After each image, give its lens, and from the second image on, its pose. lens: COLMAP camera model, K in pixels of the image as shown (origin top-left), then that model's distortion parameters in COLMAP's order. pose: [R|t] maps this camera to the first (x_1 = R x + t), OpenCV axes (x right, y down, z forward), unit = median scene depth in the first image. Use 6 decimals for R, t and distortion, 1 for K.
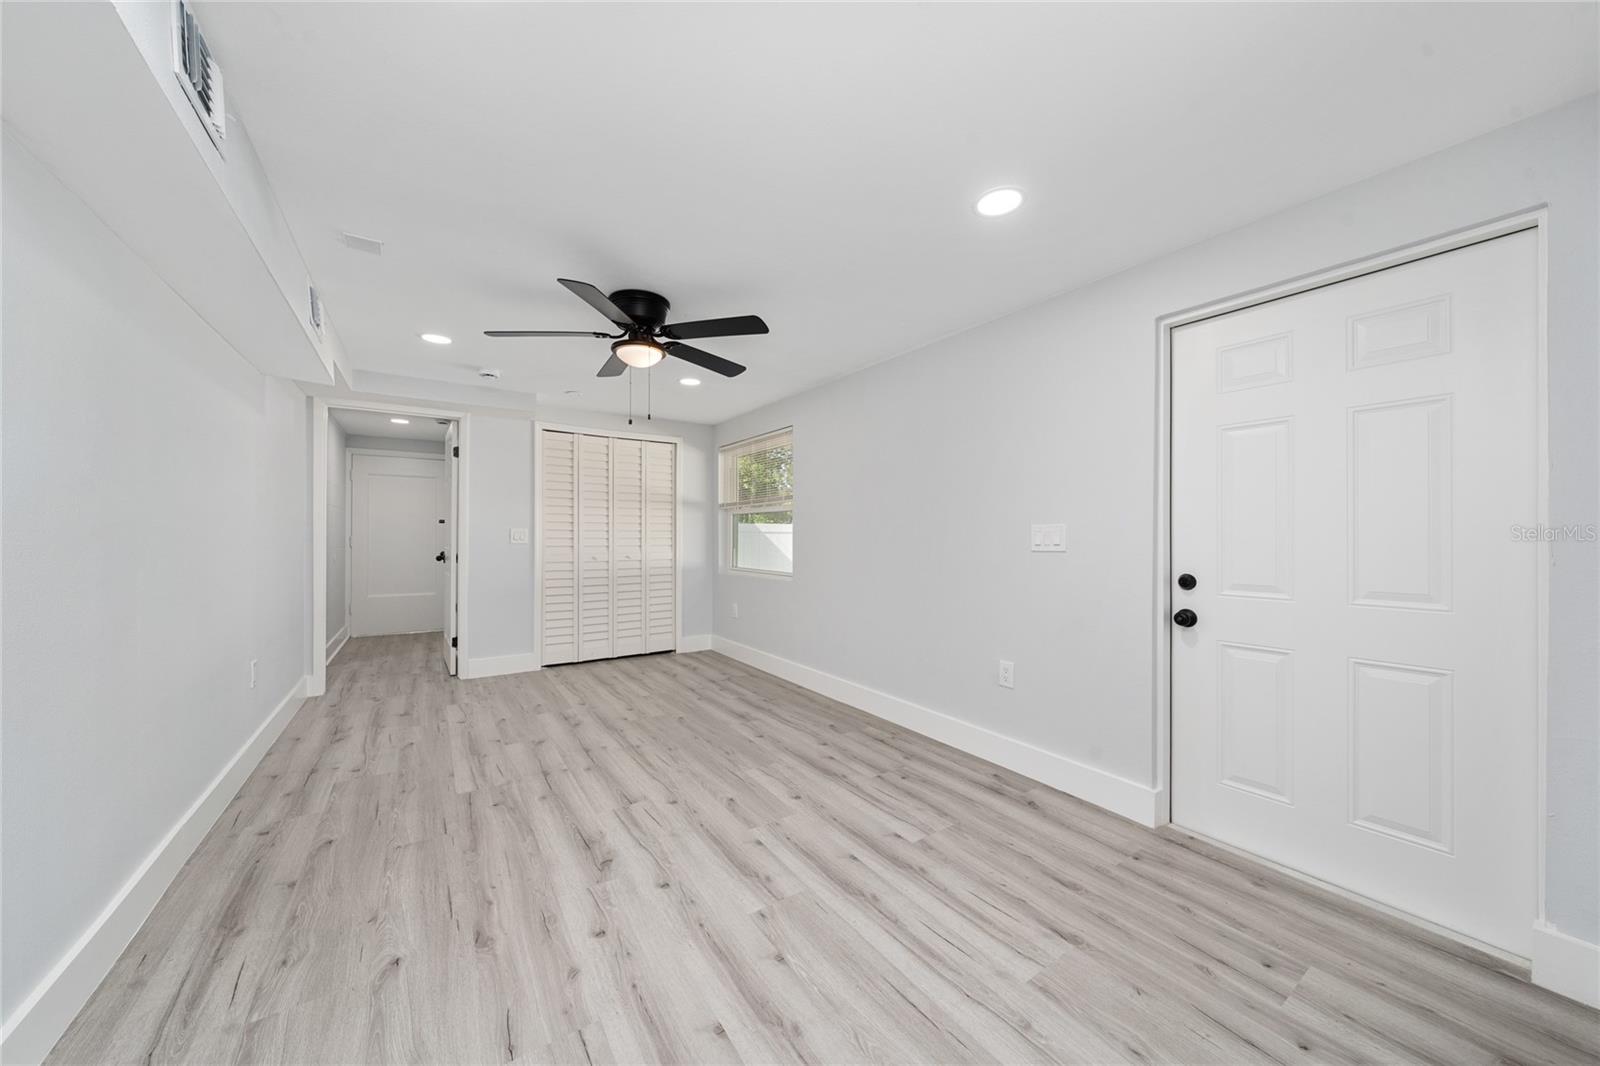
lens RADIAL K [[553.0, 0, 803.3], [0, 553.0, 535.6], [0, 0, 1]] dist [-0.001725, 0.000265]
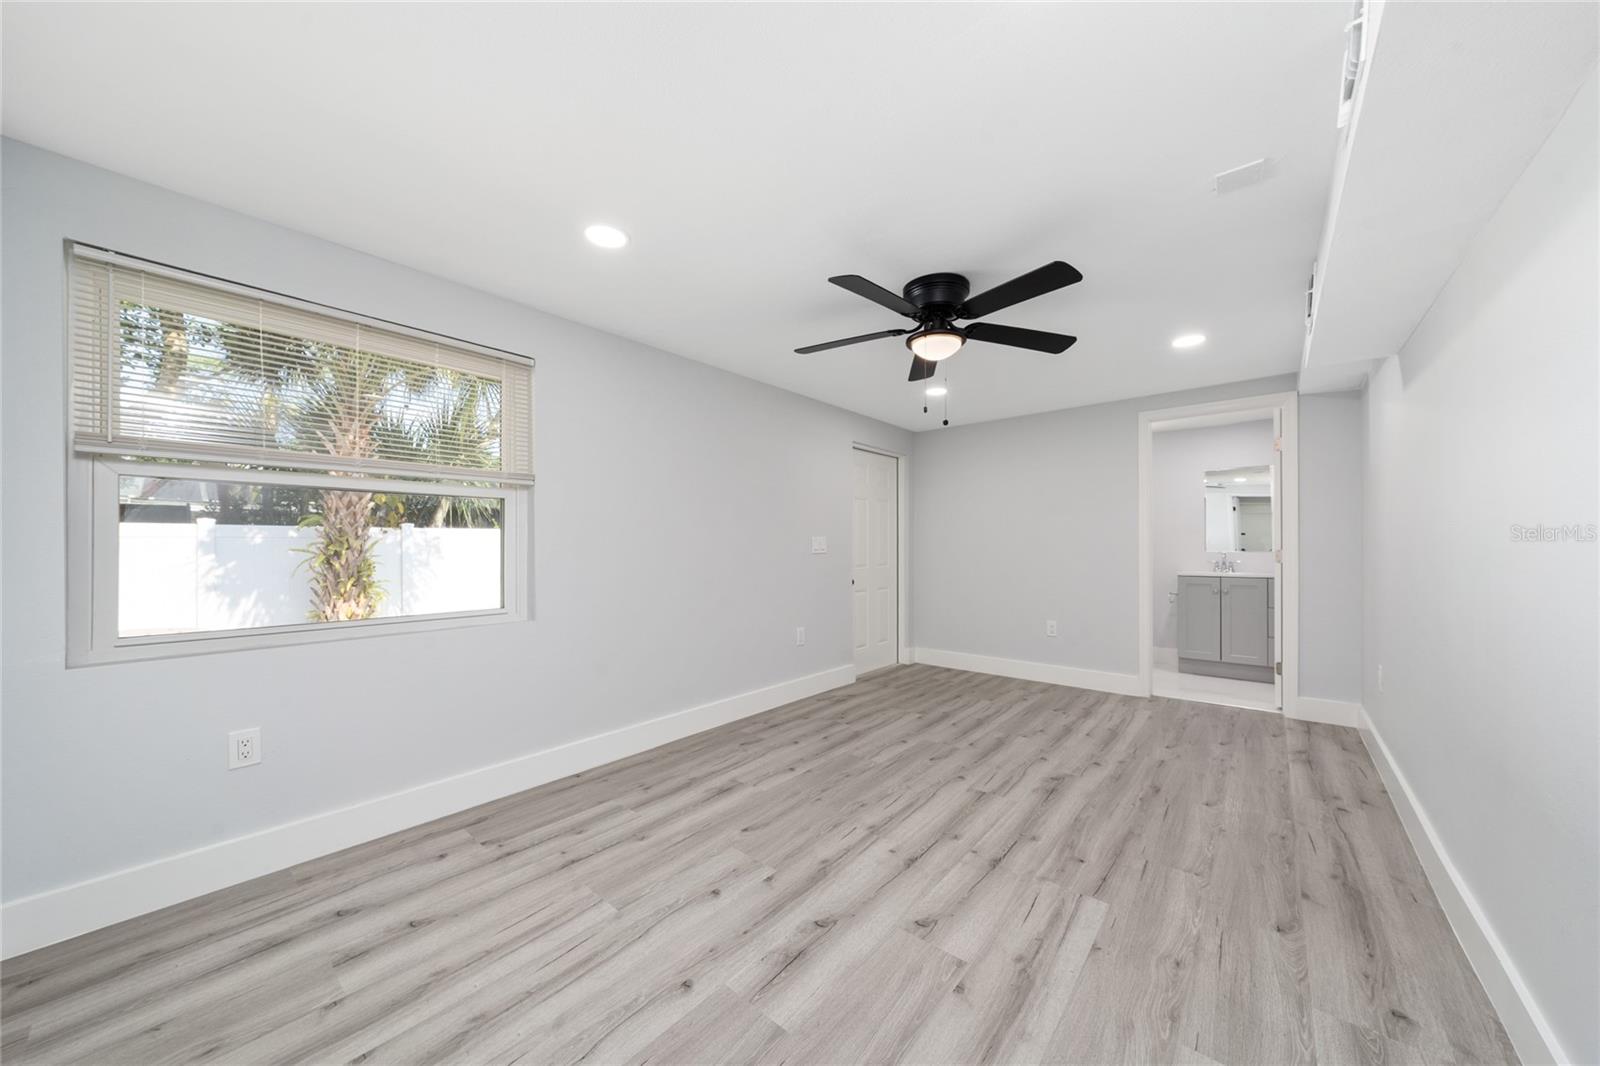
lens RADIAL K [[553.0, 0, 803.2], [0, 553.0, 540.9], [0, 0, 1]] dist [-0.001725, 0.000265]
pose [[-0.268400, 0.005852, 0.963290, -1.157152], [-0.000199, 0.999981, -0.006130, 0.002566], [-0.963308, -0.001837, -0.268393, 1.503879]]
